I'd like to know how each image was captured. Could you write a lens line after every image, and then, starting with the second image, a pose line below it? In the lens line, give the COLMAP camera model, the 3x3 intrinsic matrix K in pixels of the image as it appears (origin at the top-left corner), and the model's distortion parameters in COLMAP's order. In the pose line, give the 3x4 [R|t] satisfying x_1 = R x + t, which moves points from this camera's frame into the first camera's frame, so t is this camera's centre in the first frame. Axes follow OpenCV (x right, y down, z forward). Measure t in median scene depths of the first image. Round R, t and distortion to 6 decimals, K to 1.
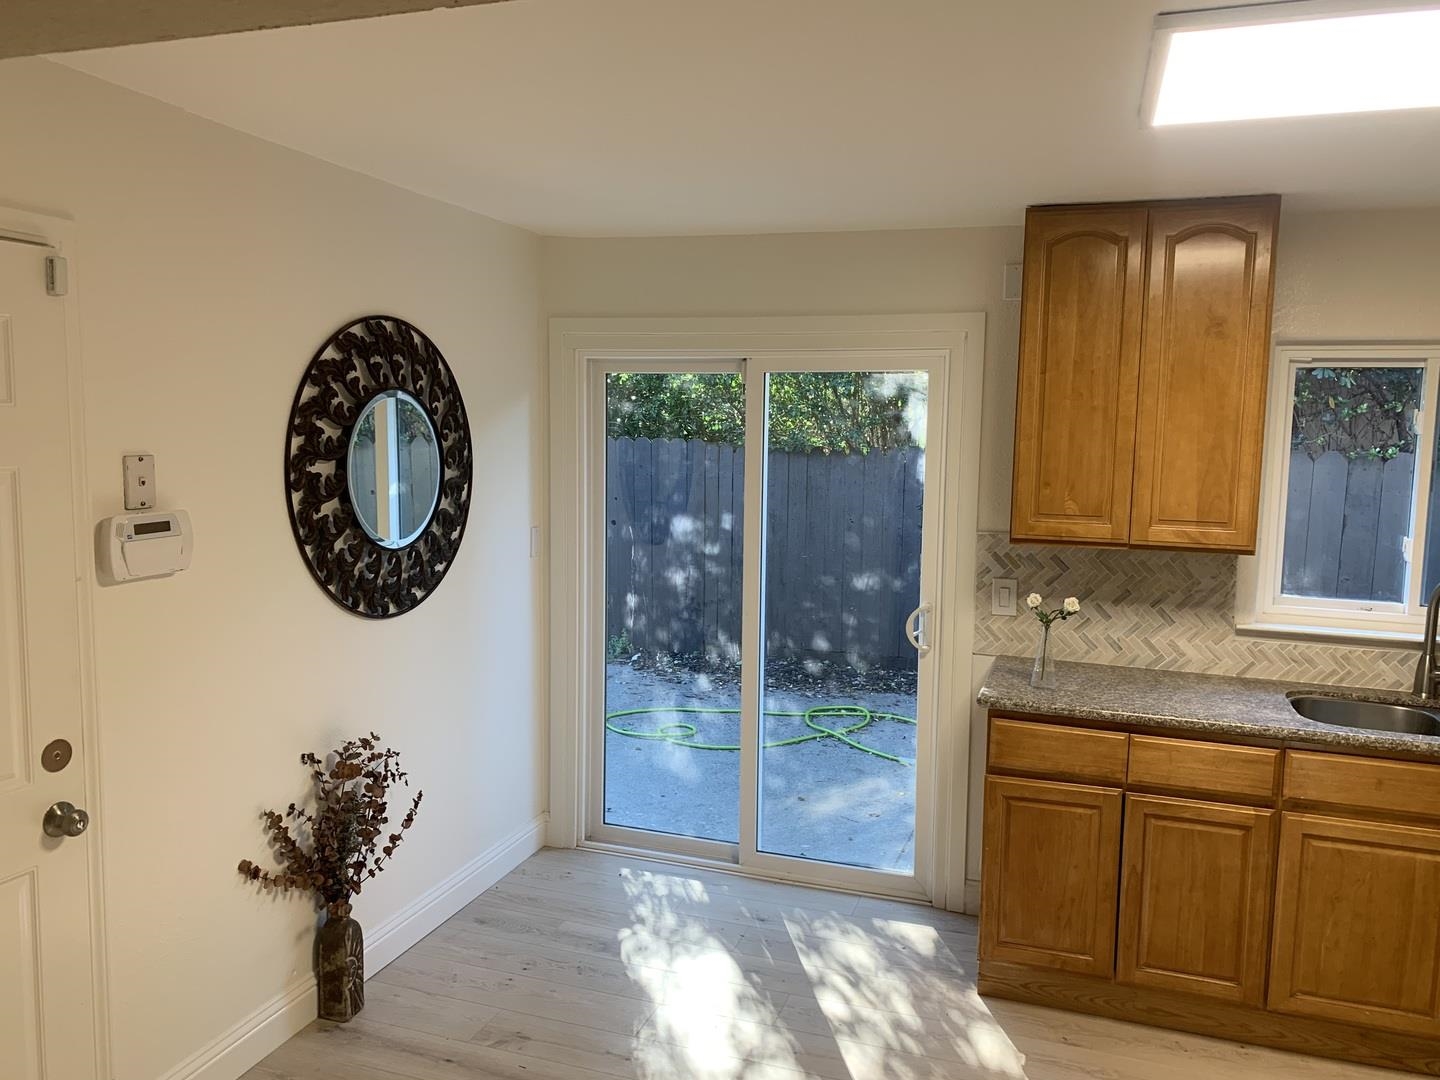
lens RADIAL K [[1109.5, 0, 723.1], [0, 1109.5, 531.7], [0, 0, 1]] dist [0.066376, -0.055395]
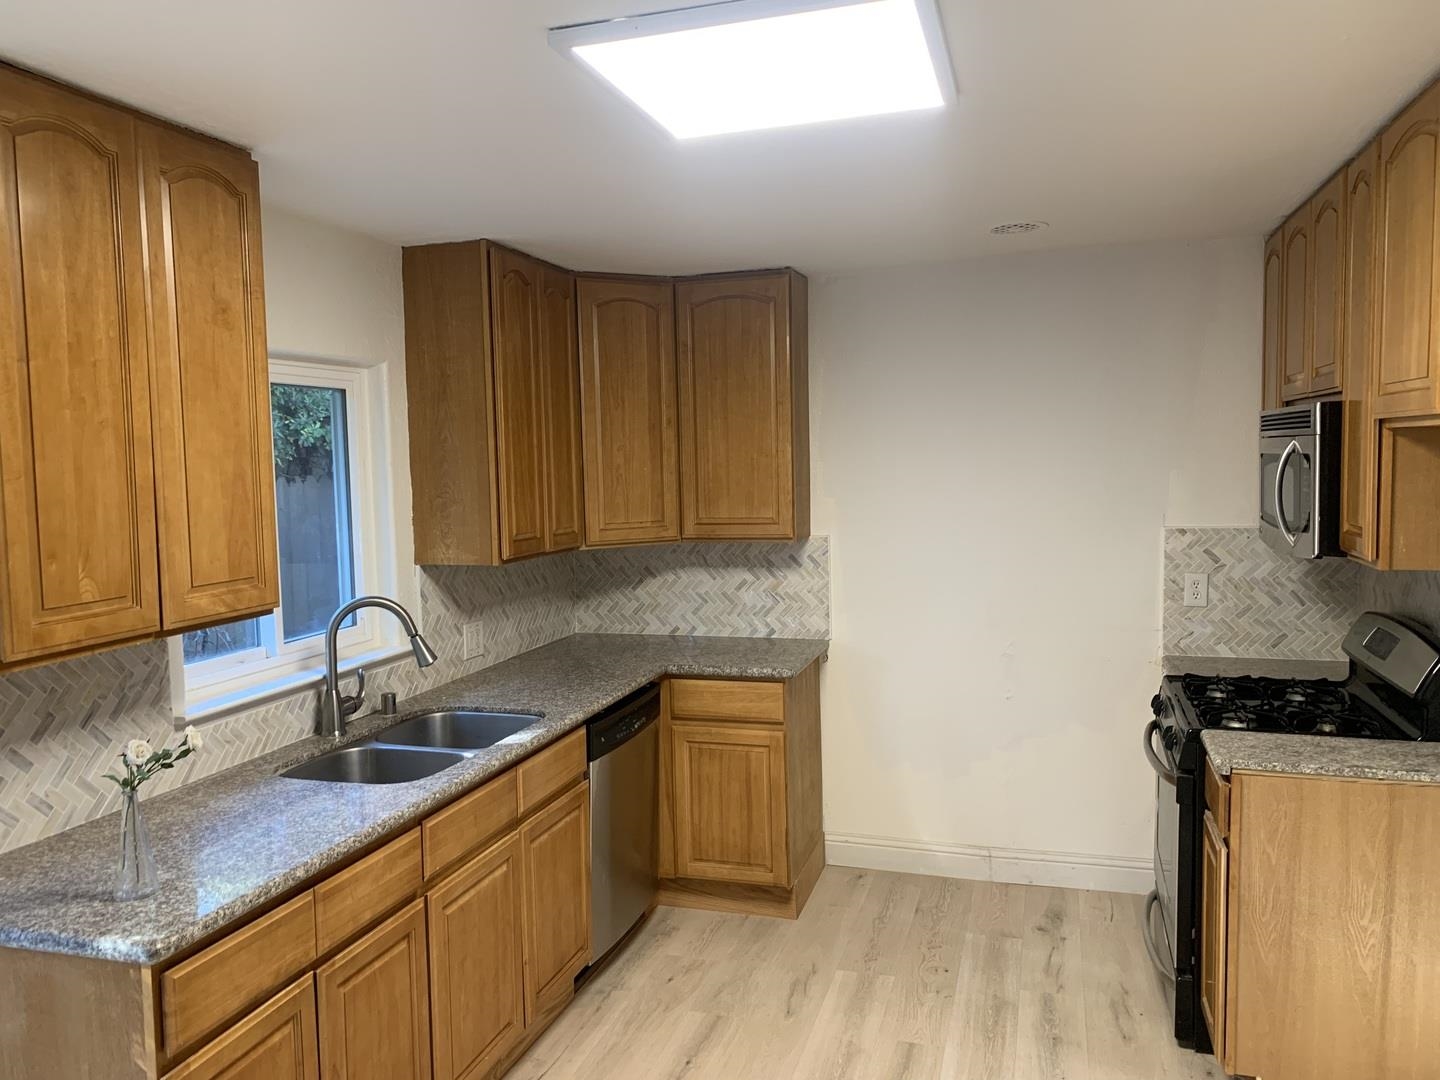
lens RADIAL K [[1109.5, 0, 708.7], [0, 1109.5, 539.4], [0, 0, 1]] dist [0.066376, -0.055395]
pose [[-0.013633, -0.097443, 0.995148, -0.291262], [0.122654, 0.987561, 0.098381, -0.067245], [-0.992356, 0.123400, -0.001512, 0.673389]]
